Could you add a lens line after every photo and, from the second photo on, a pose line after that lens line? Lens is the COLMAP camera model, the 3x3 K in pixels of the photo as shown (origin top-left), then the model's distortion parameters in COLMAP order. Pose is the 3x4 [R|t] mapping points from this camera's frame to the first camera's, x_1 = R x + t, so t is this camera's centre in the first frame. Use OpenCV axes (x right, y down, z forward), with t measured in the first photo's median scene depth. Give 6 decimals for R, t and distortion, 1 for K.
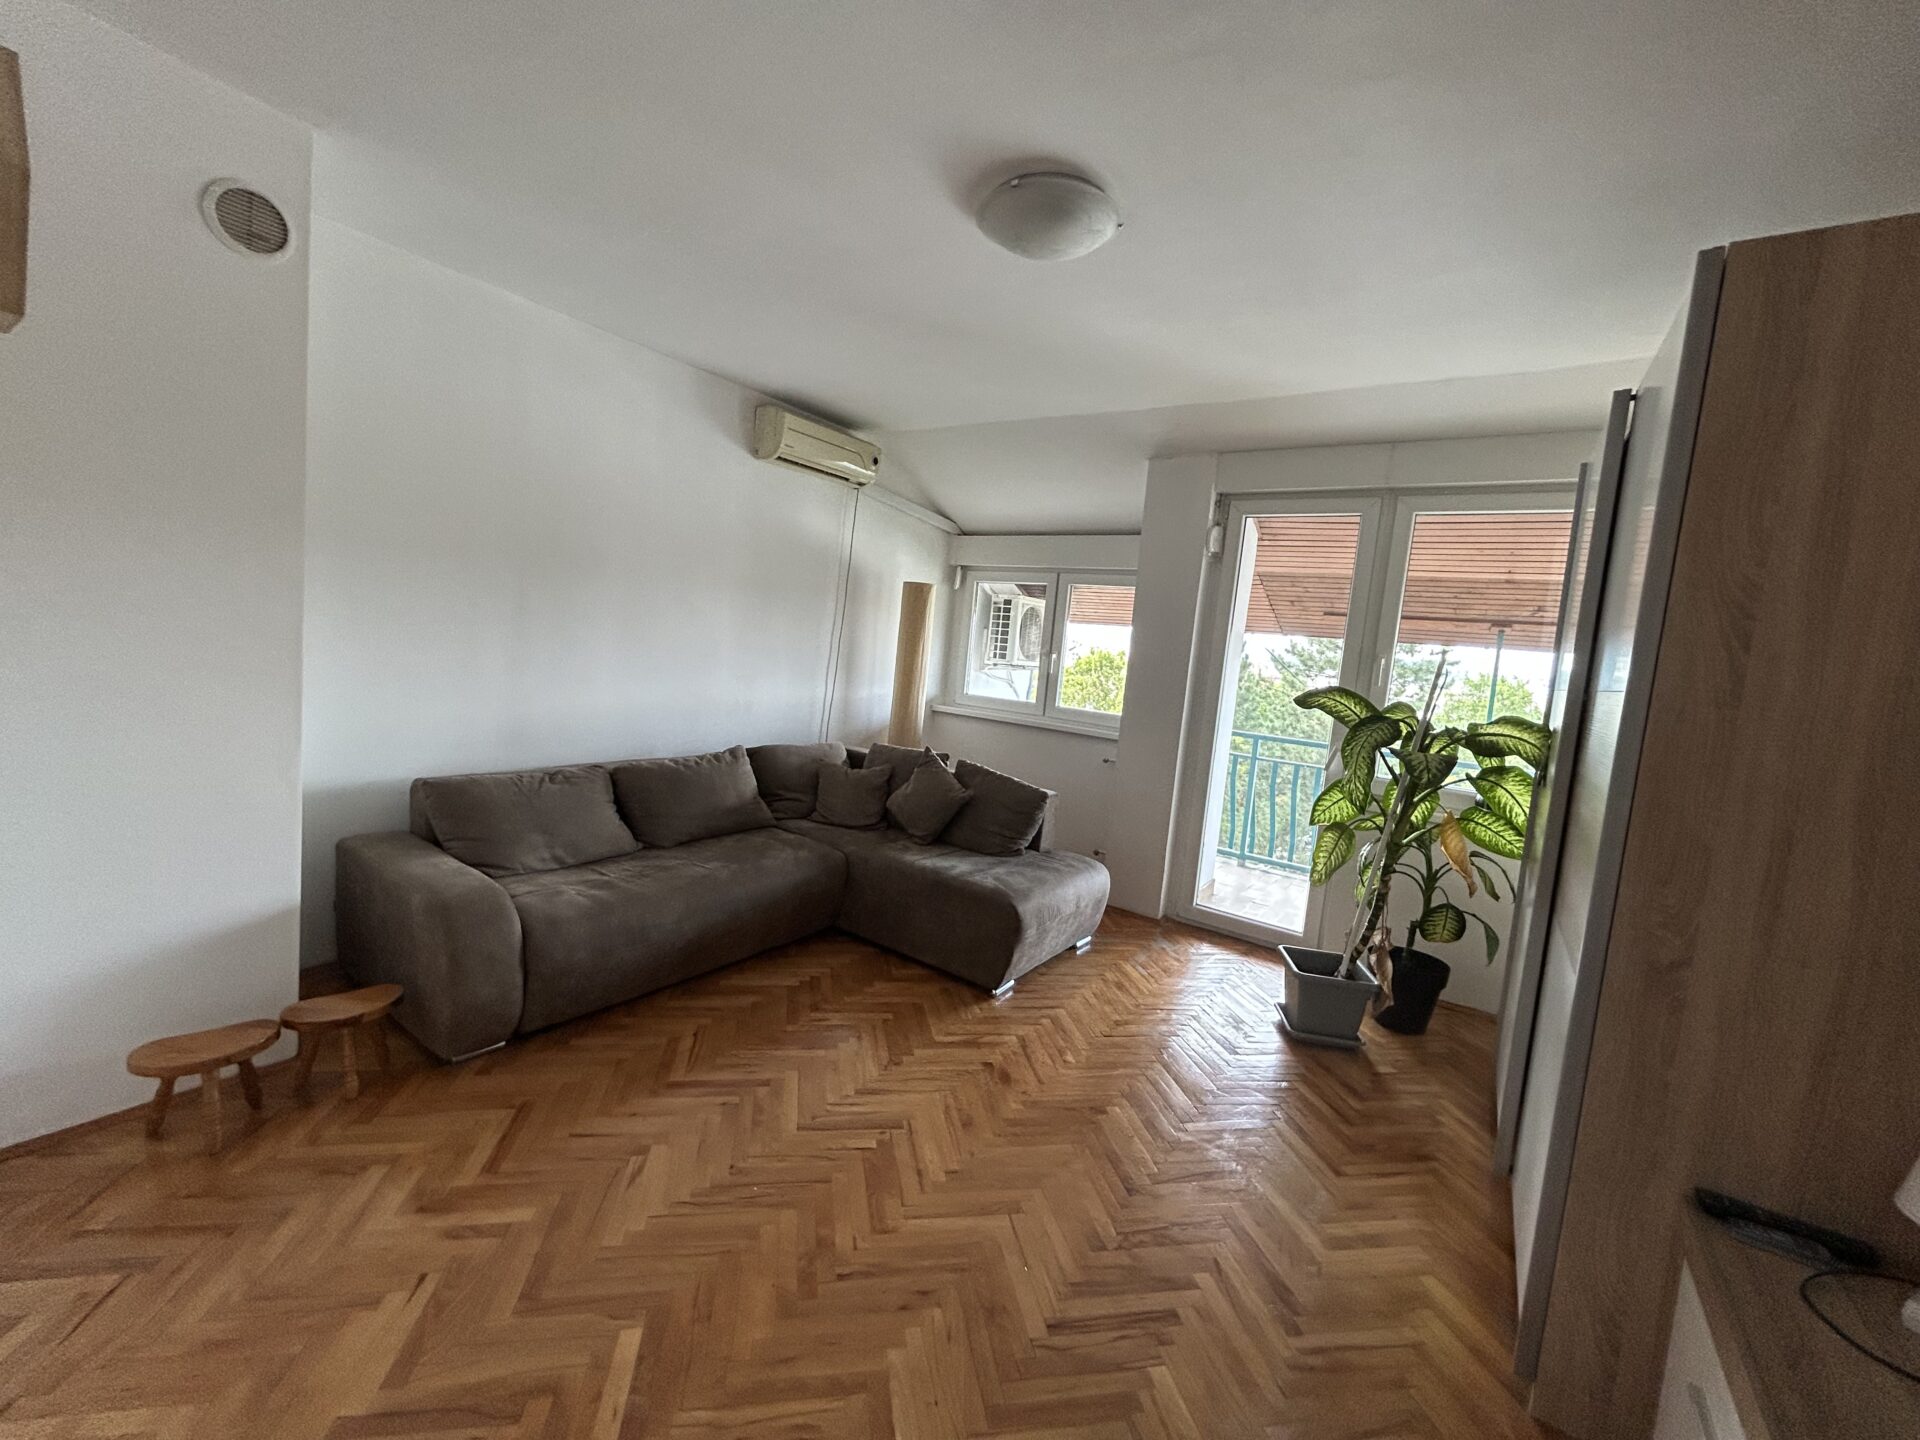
lens RADIAL K [[773.1, 0, 962.6], [0, 773.1, 712.1], [0, 0, 1]] dist [-0.000330, 0.000366]
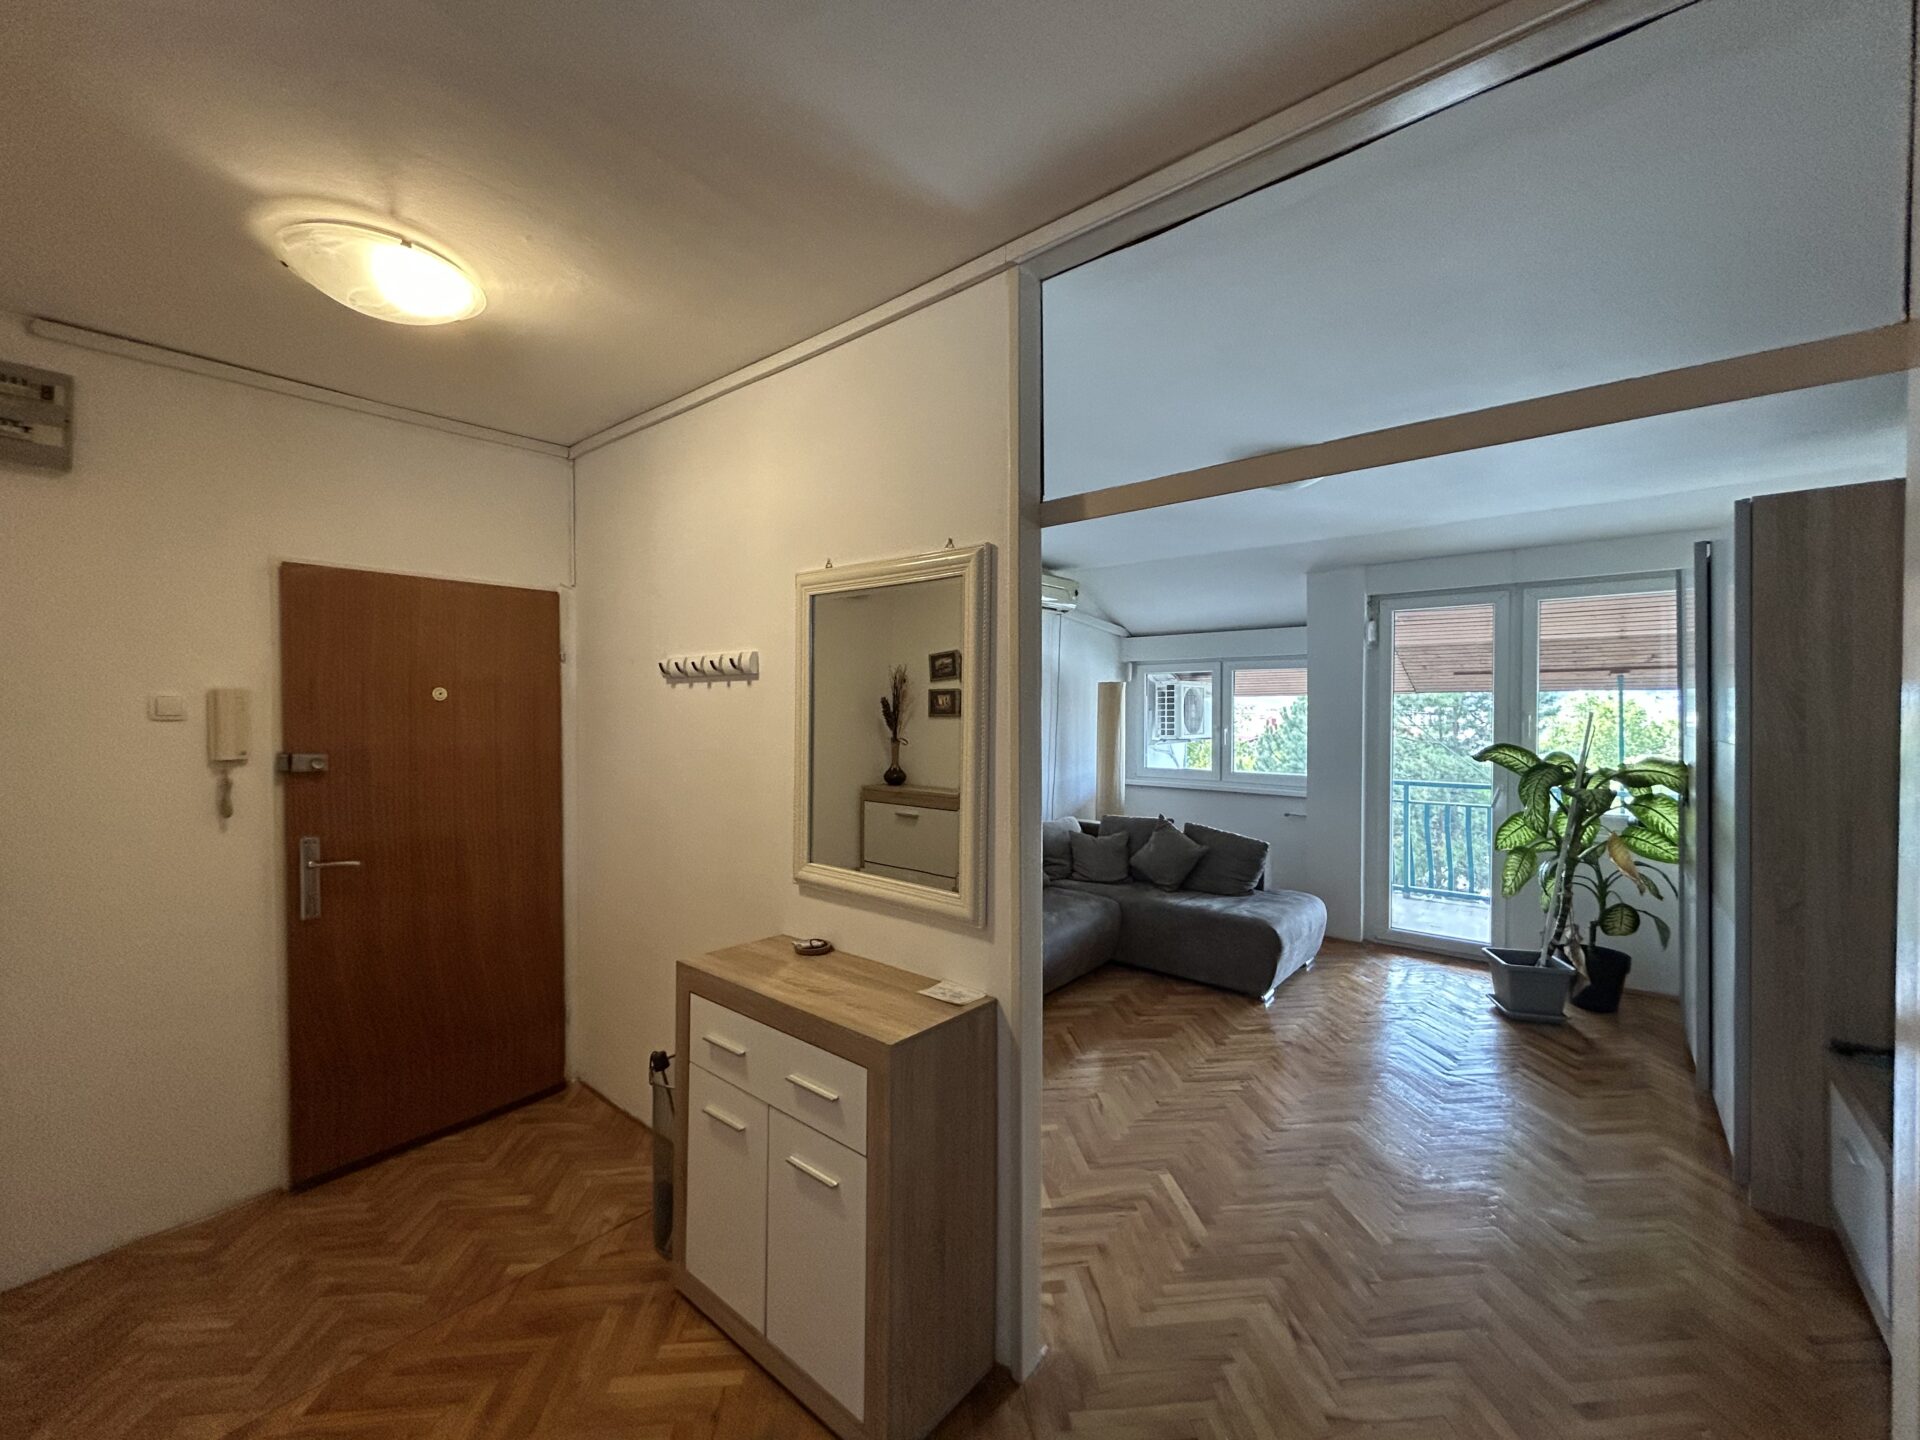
lens RADIAL K [[773.1, 0, 955.9], [0, 773.1, 712.5], [0, 0, 1]] dist [-0.000330, 0.000366]
pose [[0.991609, -0.093036, -0.089759, -0.280245], [0.084715, 0.992108, -0.092438, -0.037148], [0.097651, 0.084058, 0.991664, -0.353586]]
